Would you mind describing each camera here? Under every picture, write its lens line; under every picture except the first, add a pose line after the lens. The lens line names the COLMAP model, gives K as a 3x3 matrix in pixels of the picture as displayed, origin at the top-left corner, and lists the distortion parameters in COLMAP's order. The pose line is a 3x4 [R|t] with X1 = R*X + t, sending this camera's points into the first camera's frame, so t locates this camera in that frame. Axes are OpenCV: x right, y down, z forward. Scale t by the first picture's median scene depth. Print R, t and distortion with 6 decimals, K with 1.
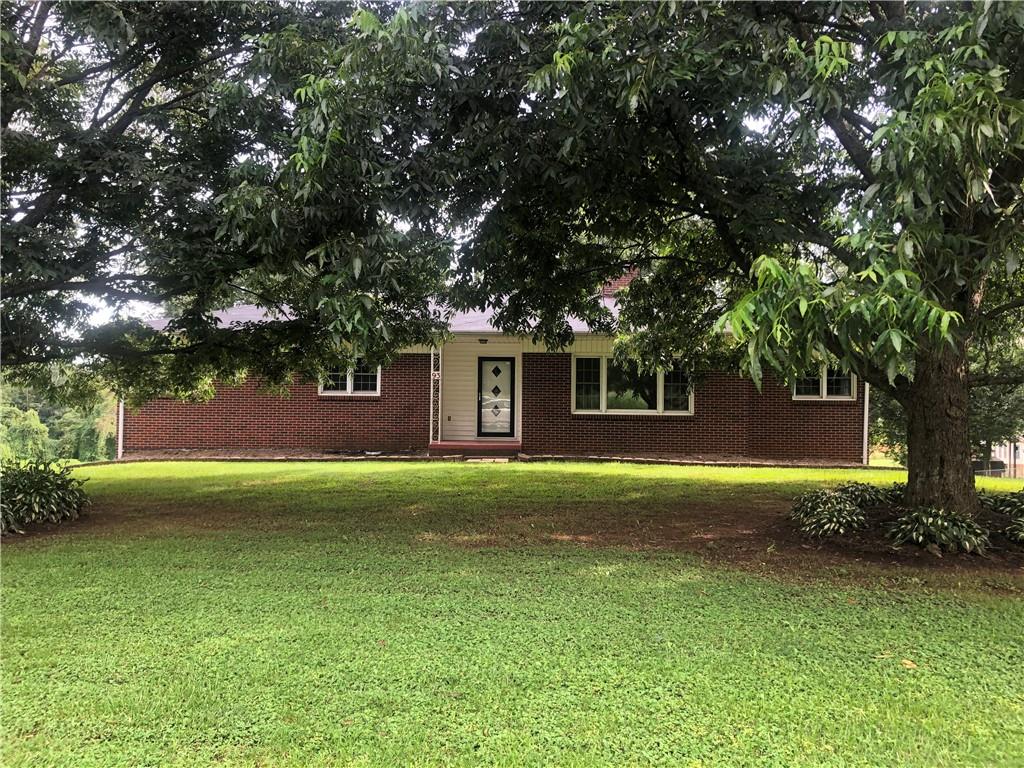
lens RADIAL K [[833.9, 0, 514.0], [0, 833.9, 380.6], [0, 0, 1]] dist [0.016914, -0.019911]
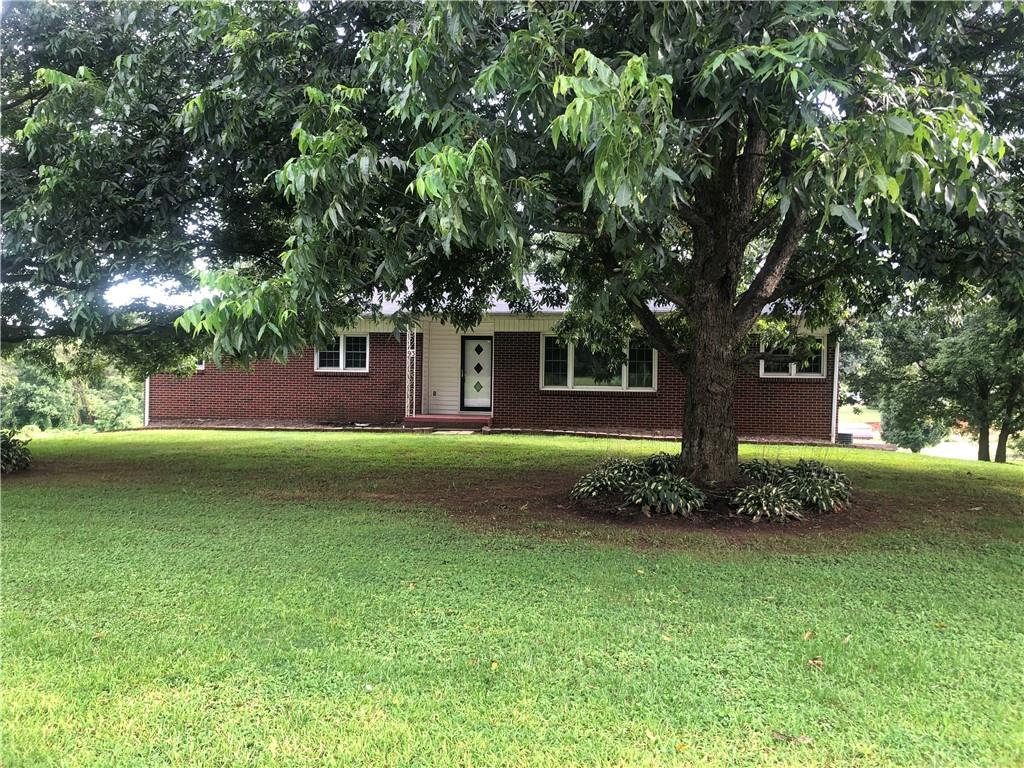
lens RADIAL K [[833.9, 0, 509.1], [0, 833.9, 388.2], [0, 0, 1]] dist [0.016914, -0.019911]
pose [[0.989322, 0.005994, -0.145620, 0.182353], [-0.000655, 0.999327, 0.036681, -0.000734], [0.145742, -0.036194, 0.988660, -0.045856]]
